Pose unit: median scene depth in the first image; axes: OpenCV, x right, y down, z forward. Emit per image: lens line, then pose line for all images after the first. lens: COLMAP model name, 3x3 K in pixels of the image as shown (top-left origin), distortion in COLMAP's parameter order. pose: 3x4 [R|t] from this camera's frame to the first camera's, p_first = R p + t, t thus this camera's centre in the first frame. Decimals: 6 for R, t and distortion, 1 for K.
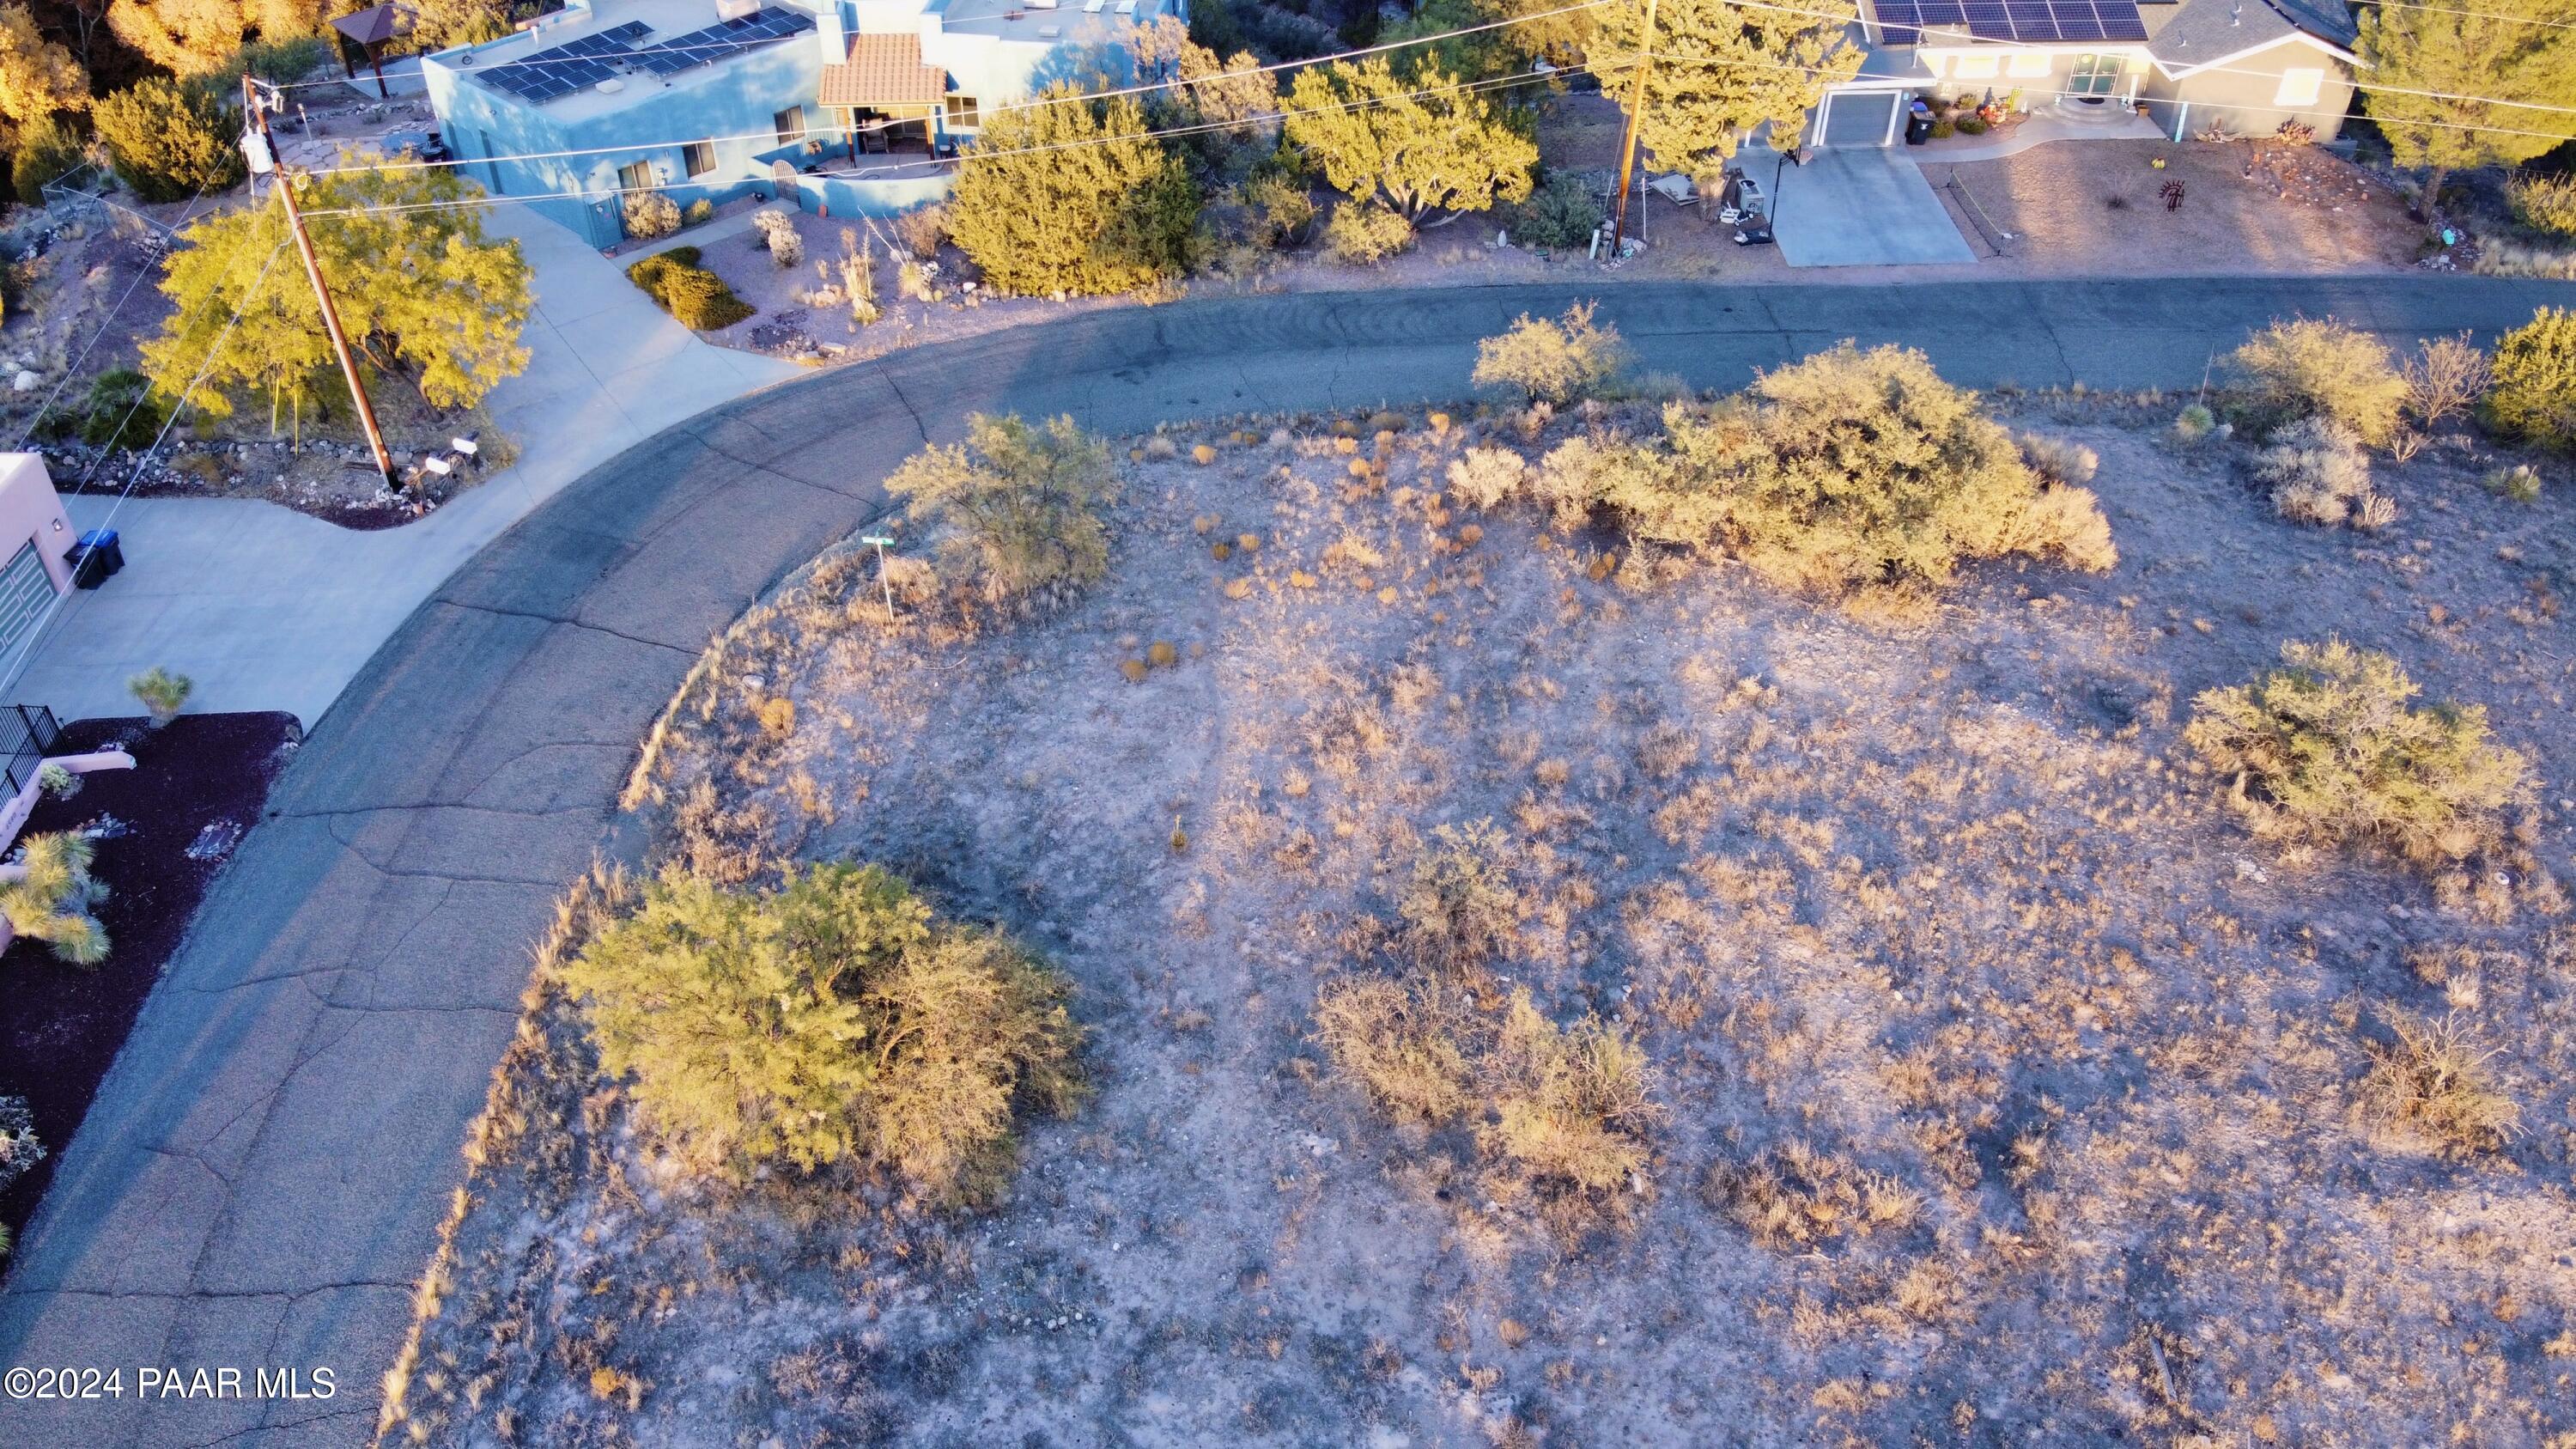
lens RADIAL K [[1936.1, 0, 1295.9], [0, 1936.1, 728.4], [0, 0, 1]] dist [0.034951, -0.122434]
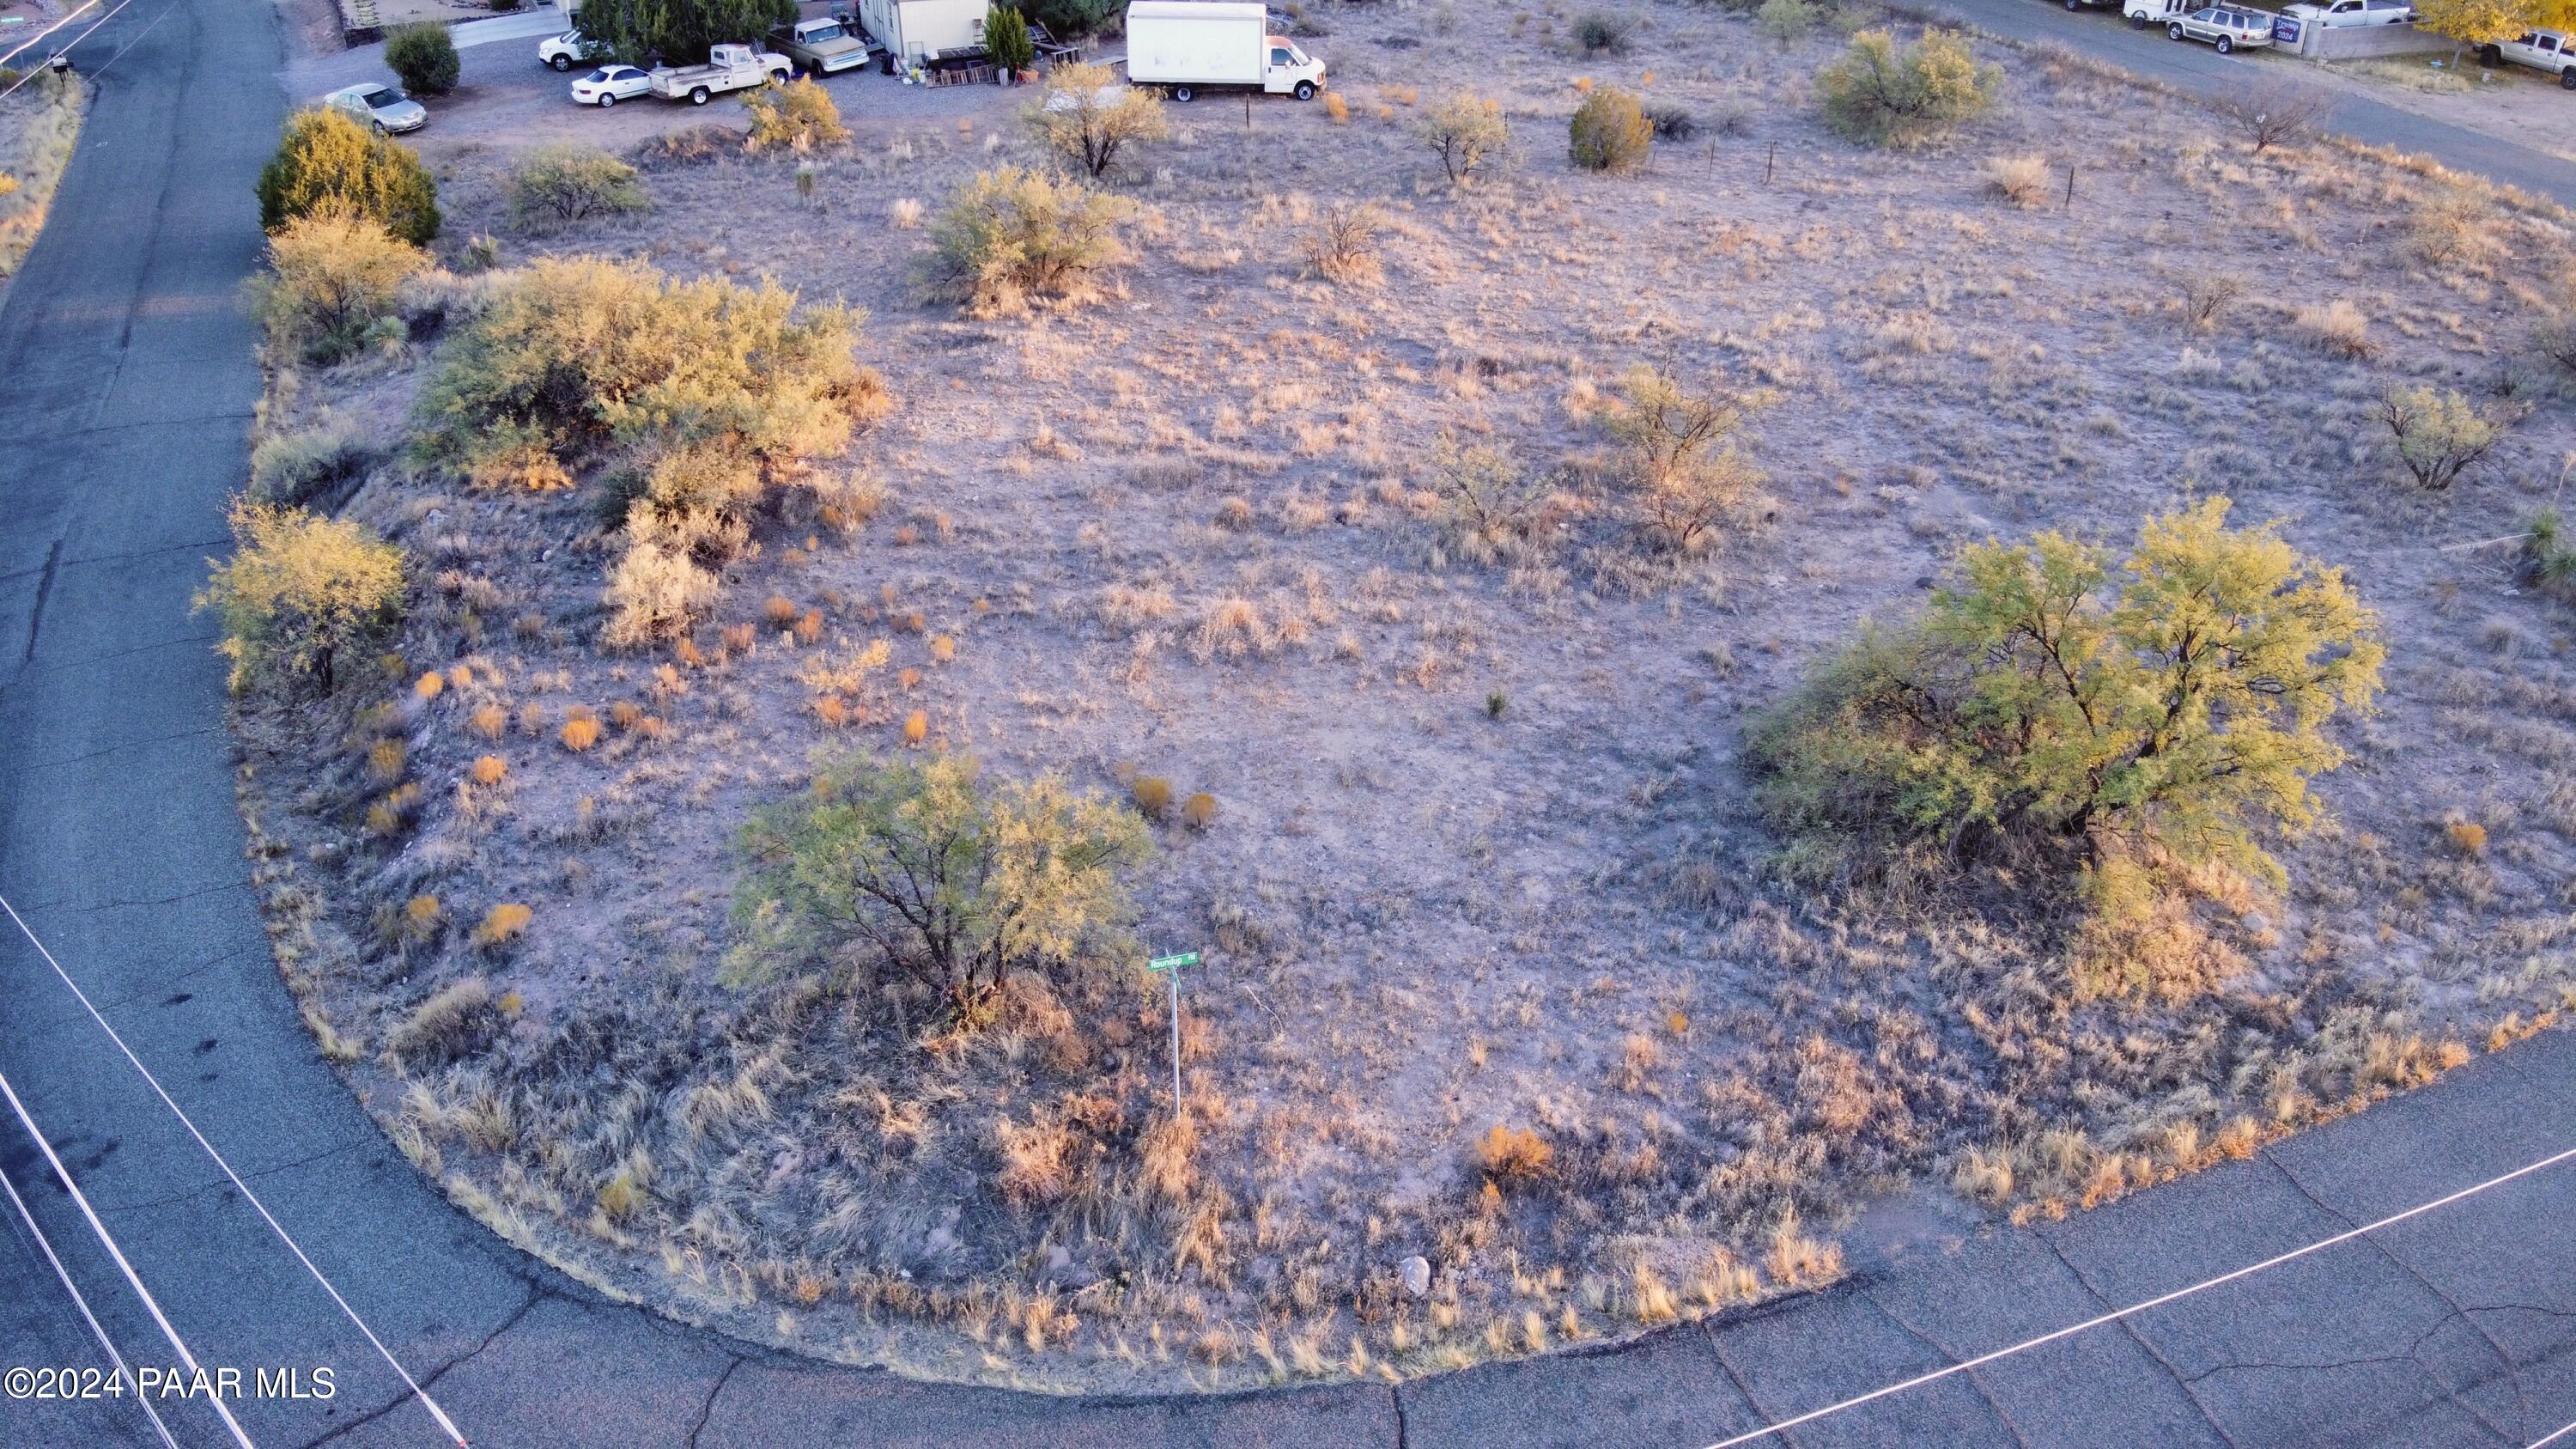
lens RADIAL K [[1936.1, 0, 1291.7], [0, 1936.1, 722.5], [0, 0, 1]] dist [0.034951, -0.122434]
pose [[-0.380050, -0.468222, 0.797703, -0.641429], [0.587117, 0.544292, 0.599199, -0.446779], [-0.714741, 0.696071, 0.068043, 0.964113]]
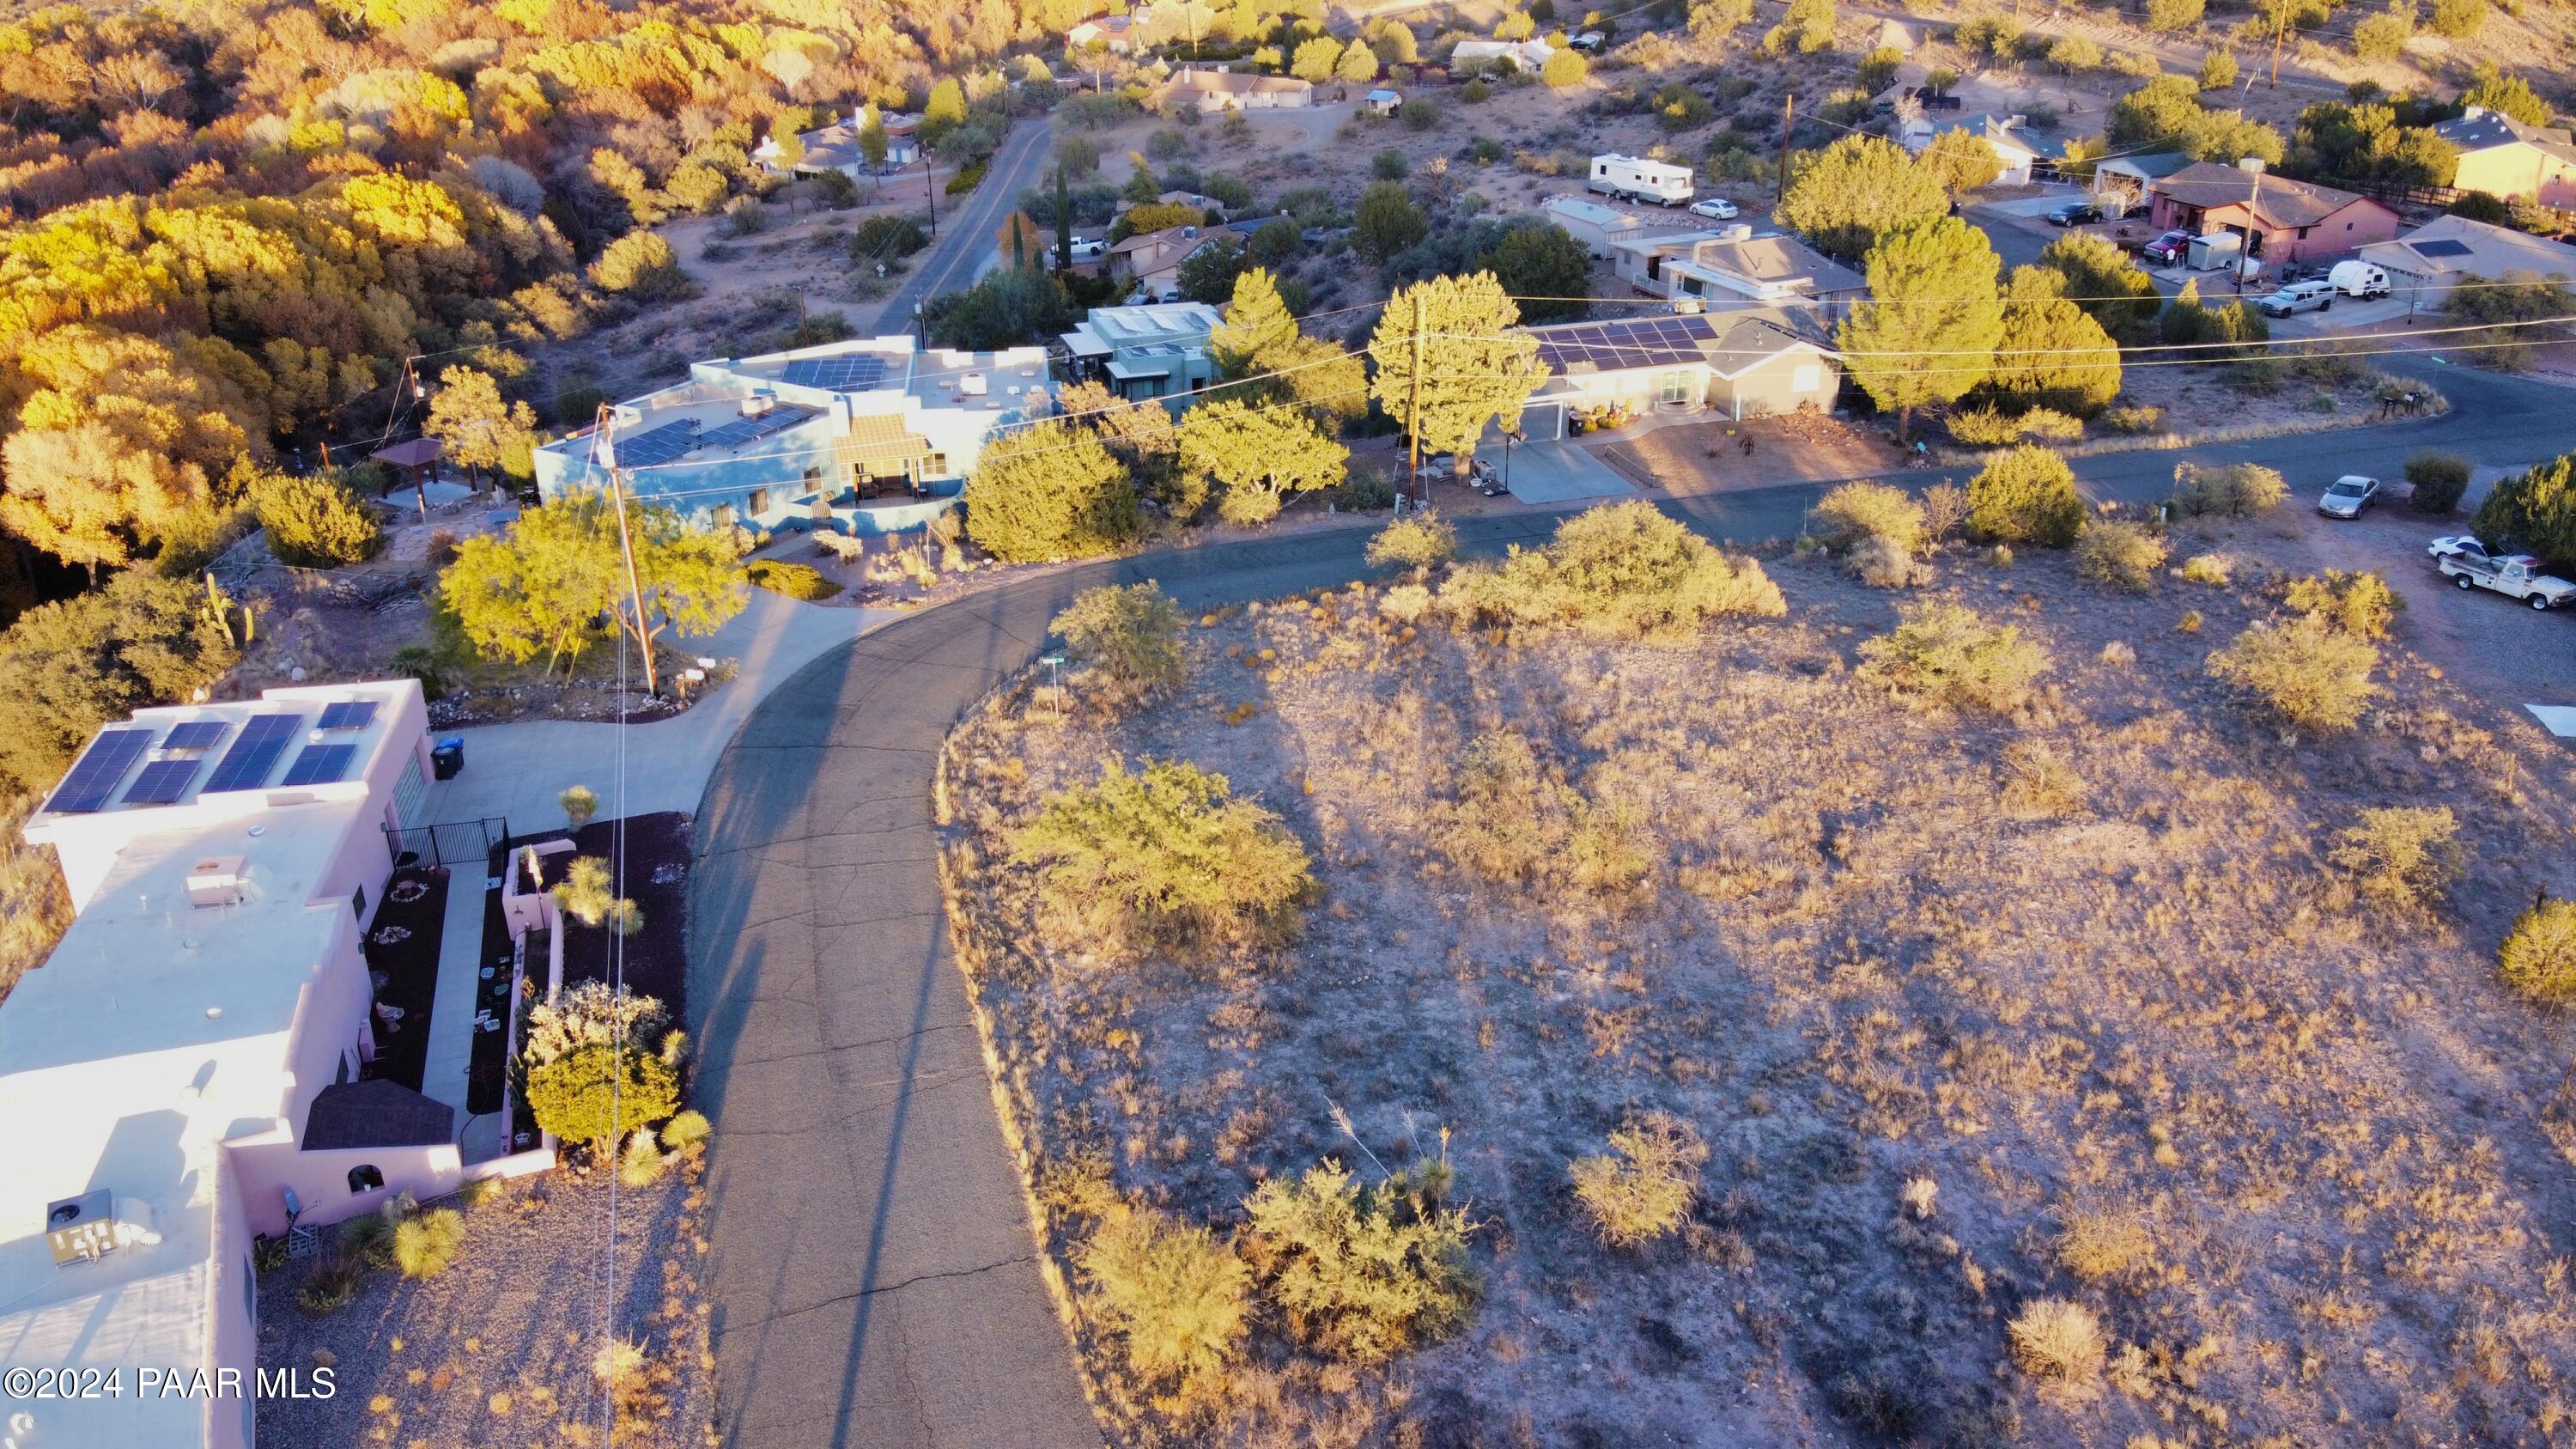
lens RADIAL K [[1936.1, 0, 1283.8], [0, 1936.1, 709.5], [0, 0, 1]] dist [0.034951, -0.122434]
pose [[0.969533, -0.107255, 0.220232, -0.408376], [0.160223, 0.957726, -0.238932, 0.360697], [-0.185295, 0.266939, 0.945732, -0.511184]]
